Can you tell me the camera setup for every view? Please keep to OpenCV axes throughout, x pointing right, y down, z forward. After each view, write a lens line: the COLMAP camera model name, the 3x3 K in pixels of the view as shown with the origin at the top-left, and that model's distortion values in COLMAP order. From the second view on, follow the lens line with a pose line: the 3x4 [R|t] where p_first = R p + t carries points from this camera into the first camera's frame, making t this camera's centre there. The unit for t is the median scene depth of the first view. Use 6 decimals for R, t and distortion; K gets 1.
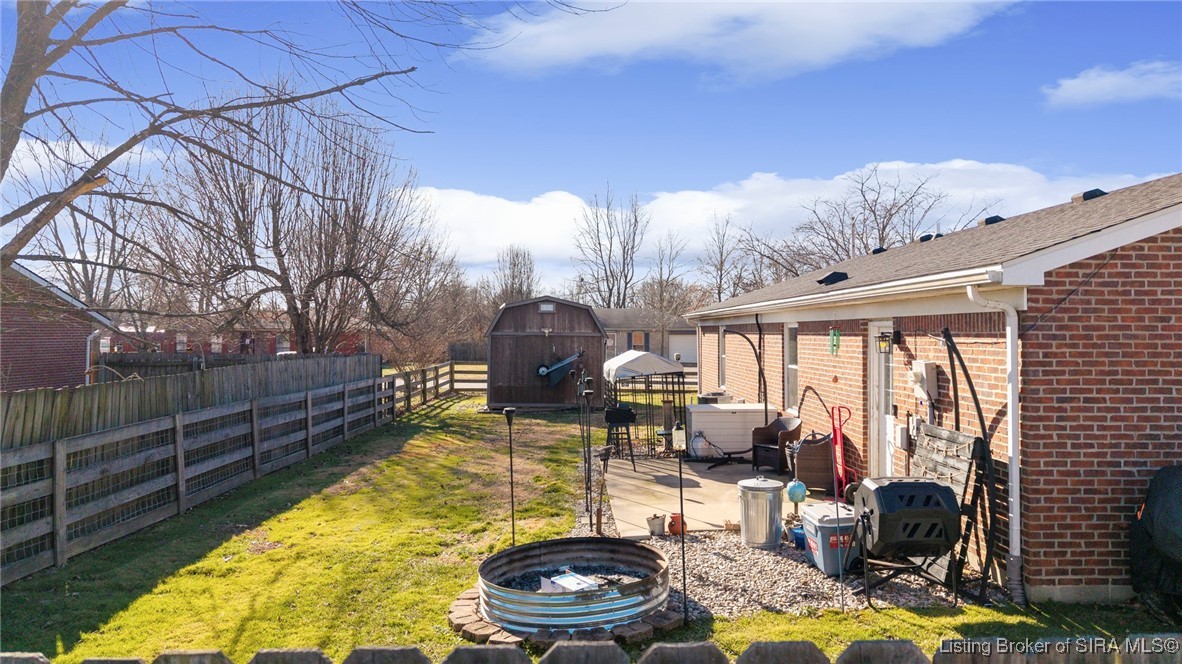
lens RADIAL K [[789.7, 0, 600.7], [0, 789.7, 337.2], [0, 0, 1]] dist [0.110592, -0.140445]
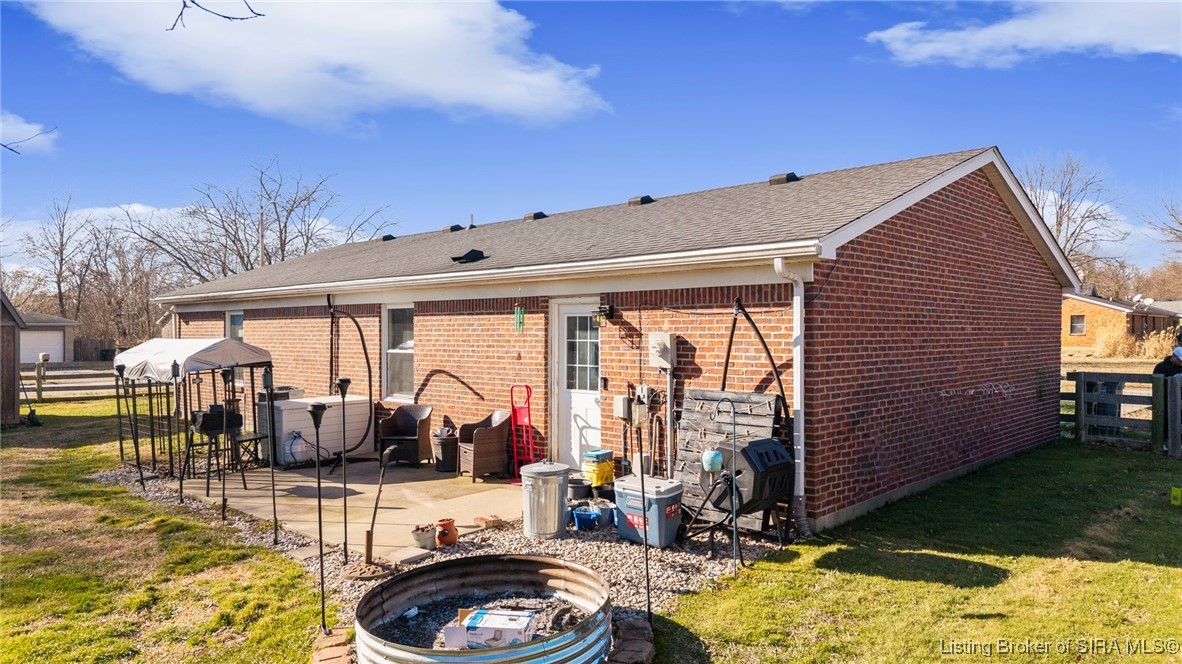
lens RADIAL K [[780.5, 0, 591.0], [0, 780.5, 332.0], [0, 0, 1]] dist [0.060826, -0.078212]
pose [[0.722193, -0.006646, 0.691660, -0.362874], [0.008752, 0.999962, 0.000469, 0.026418], [-0.691636, 0.005715, 0.722223, 0.302190]]
